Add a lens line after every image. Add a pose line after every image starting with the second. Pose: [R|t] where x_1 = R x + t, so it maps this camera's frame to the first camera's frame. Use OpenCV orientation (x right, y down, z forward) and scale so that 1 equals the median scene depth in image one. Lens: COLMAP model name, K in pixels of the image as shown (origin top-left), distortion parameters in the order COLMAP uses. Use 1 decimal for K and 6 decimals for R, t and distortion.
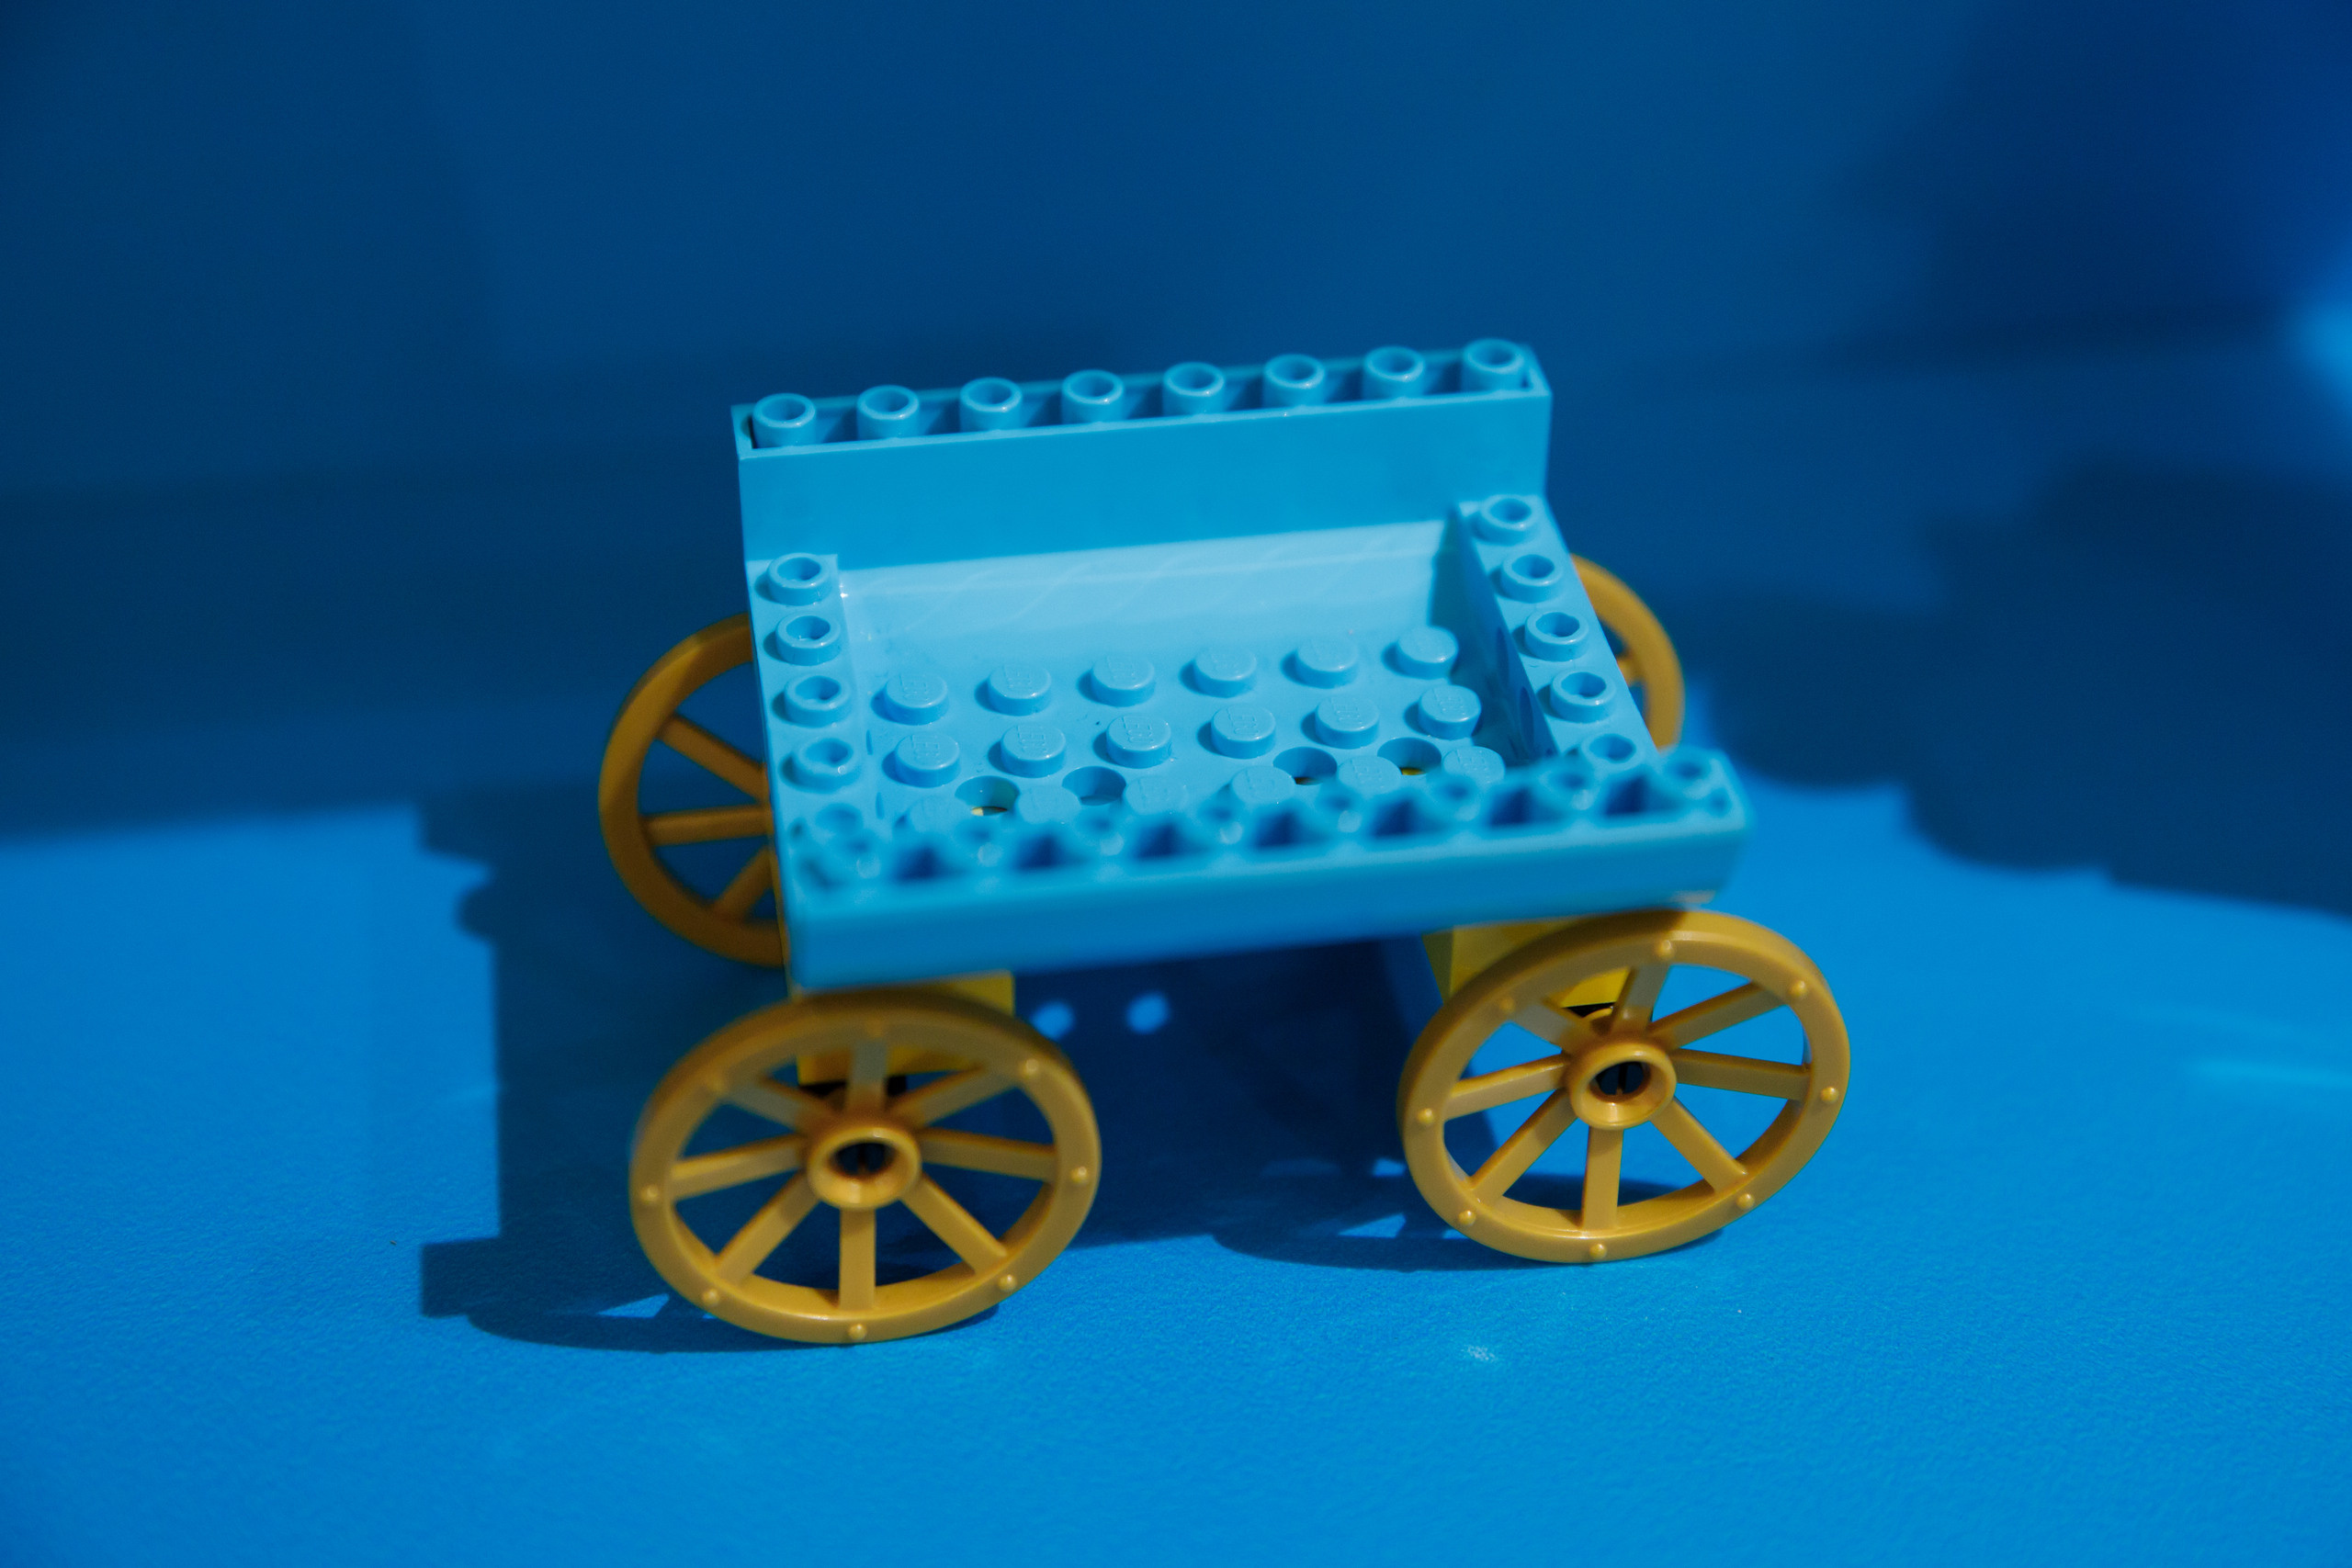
lens RADIAL K [[3612.7, 0, 1176.0], [0, 3612.7, 784.0], [0, 0, 1]] dist [-0.003316, 0.036265]
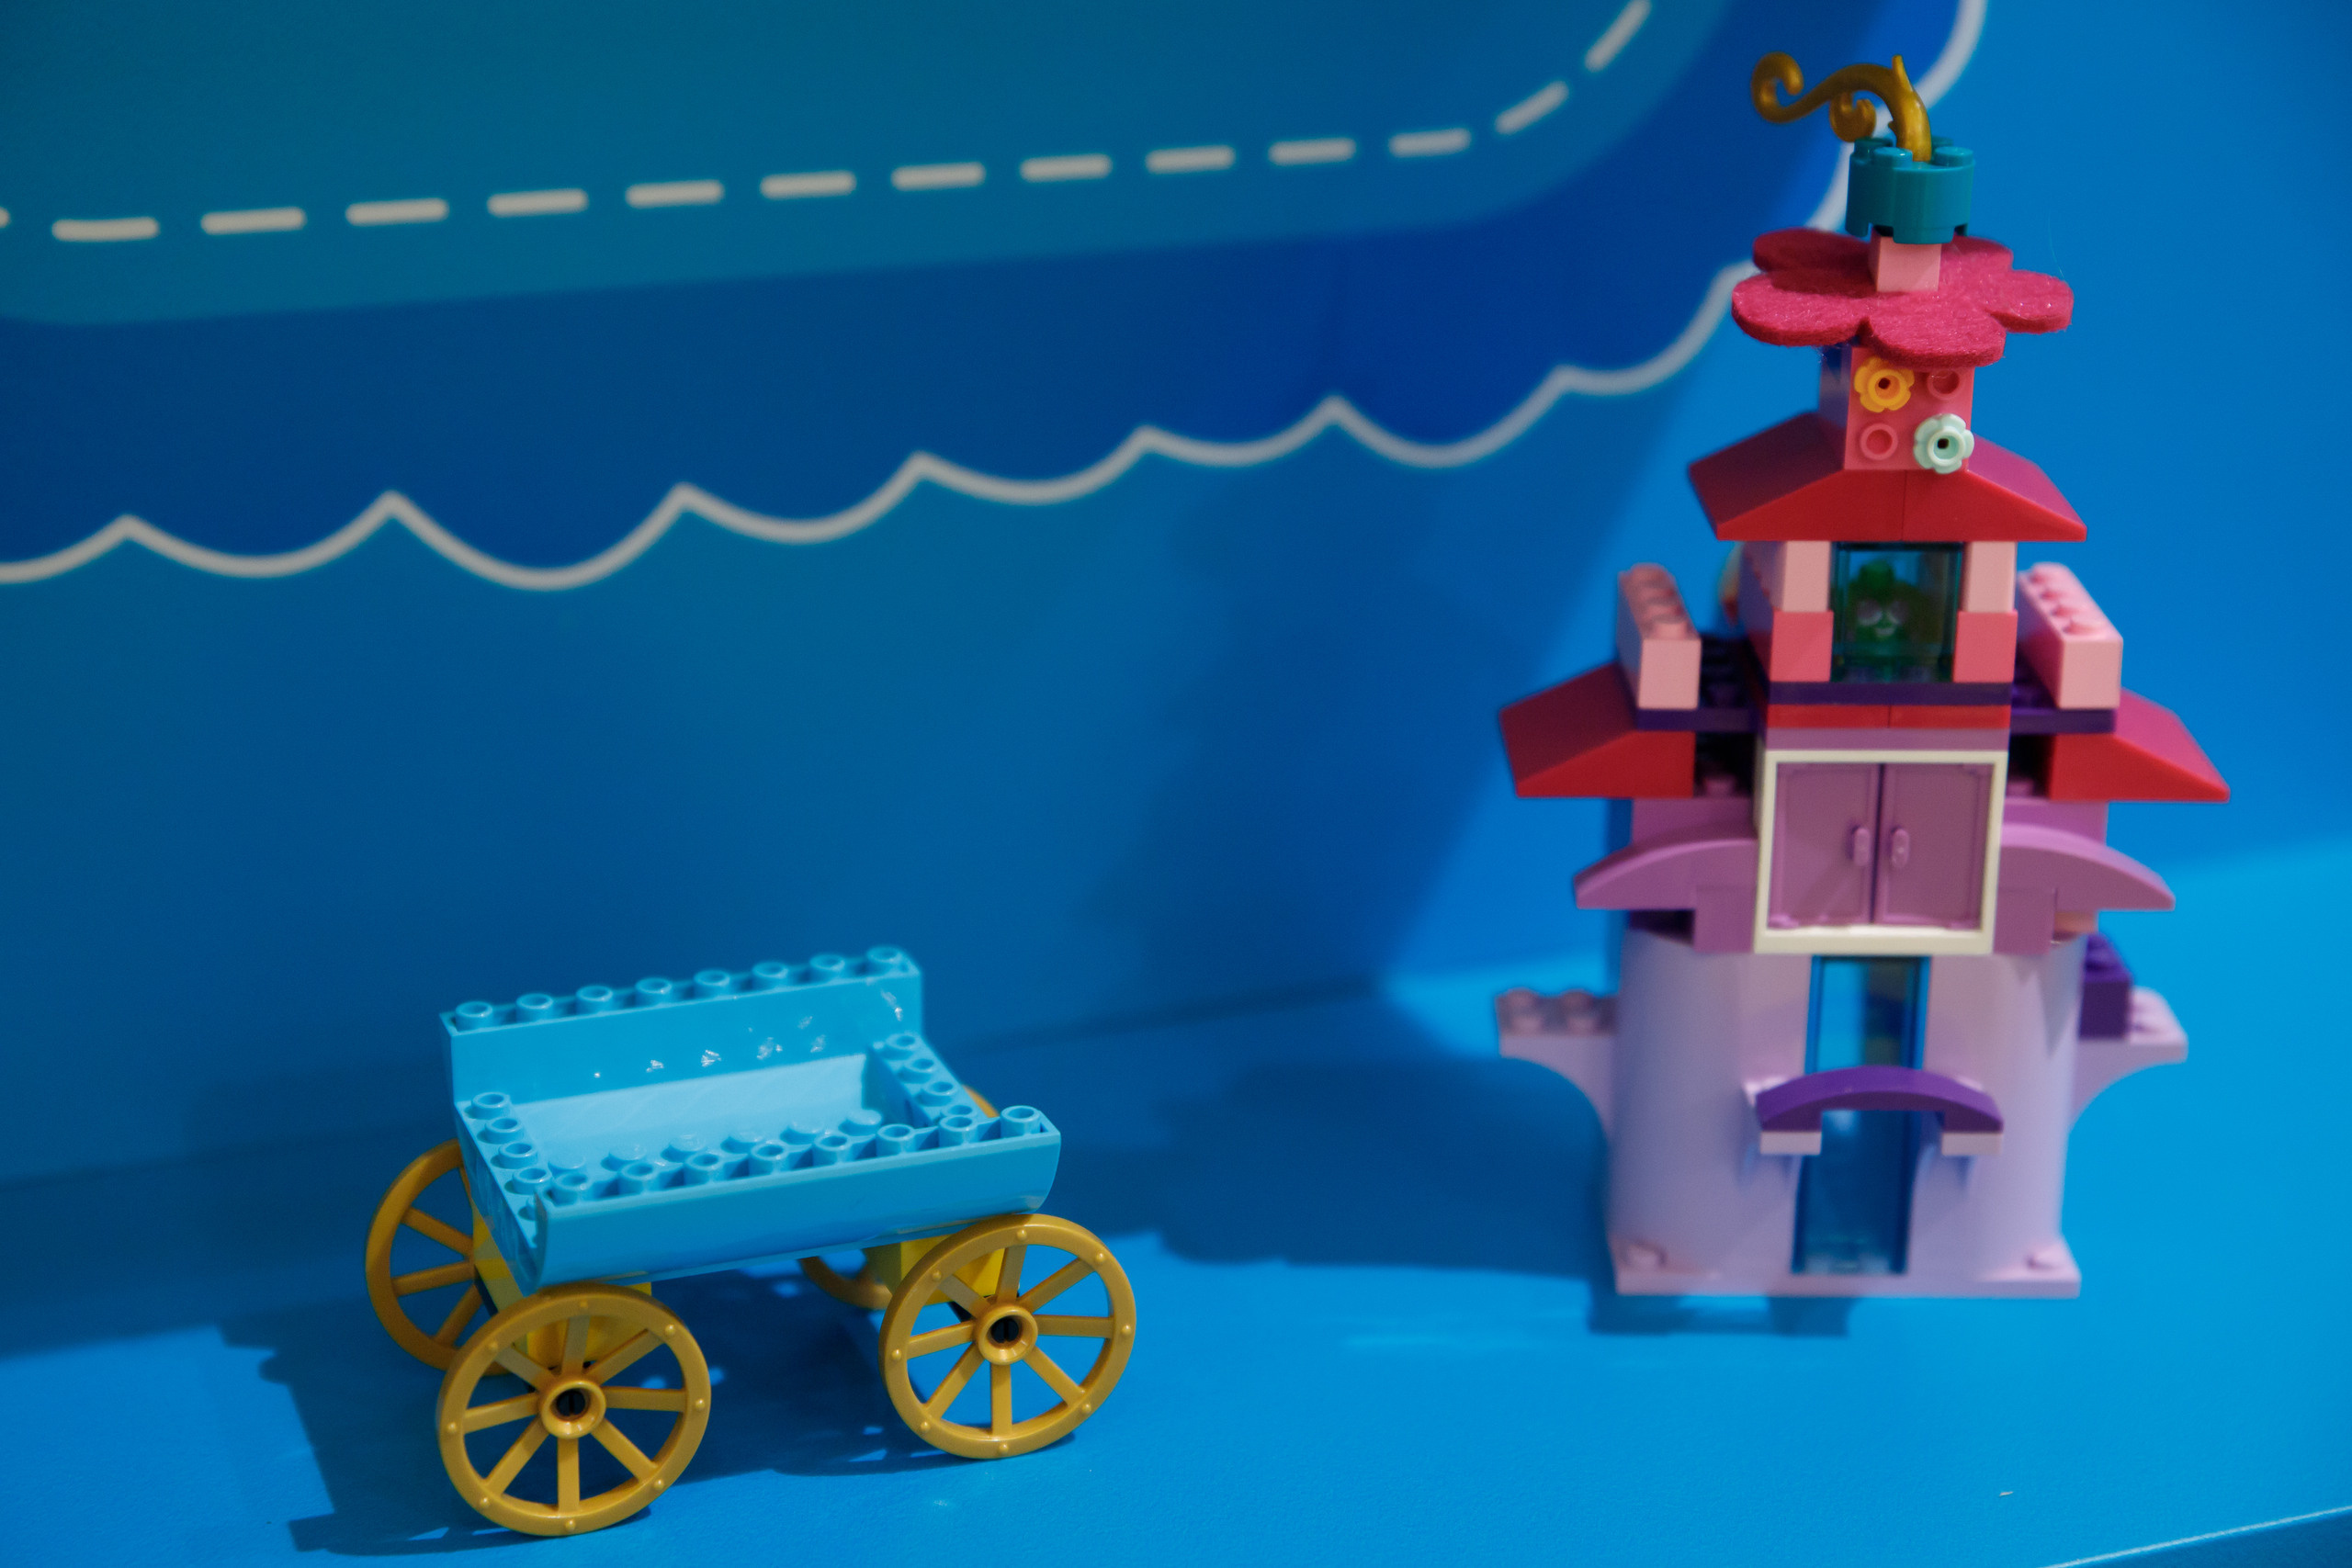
lens RADIAL K [[4188.0, 0, 1176.0], [0, 4188.0, 784.0], [0, 0, 1]] dist [0.008555, 0.085325]
pose [[0.978045, -0.066259, 0.197578, -0.170705], [0.124295, 0.946479, -0.297873, 0.429420], [-0.167266, 0.315892, 0.933935, -0.938016]]
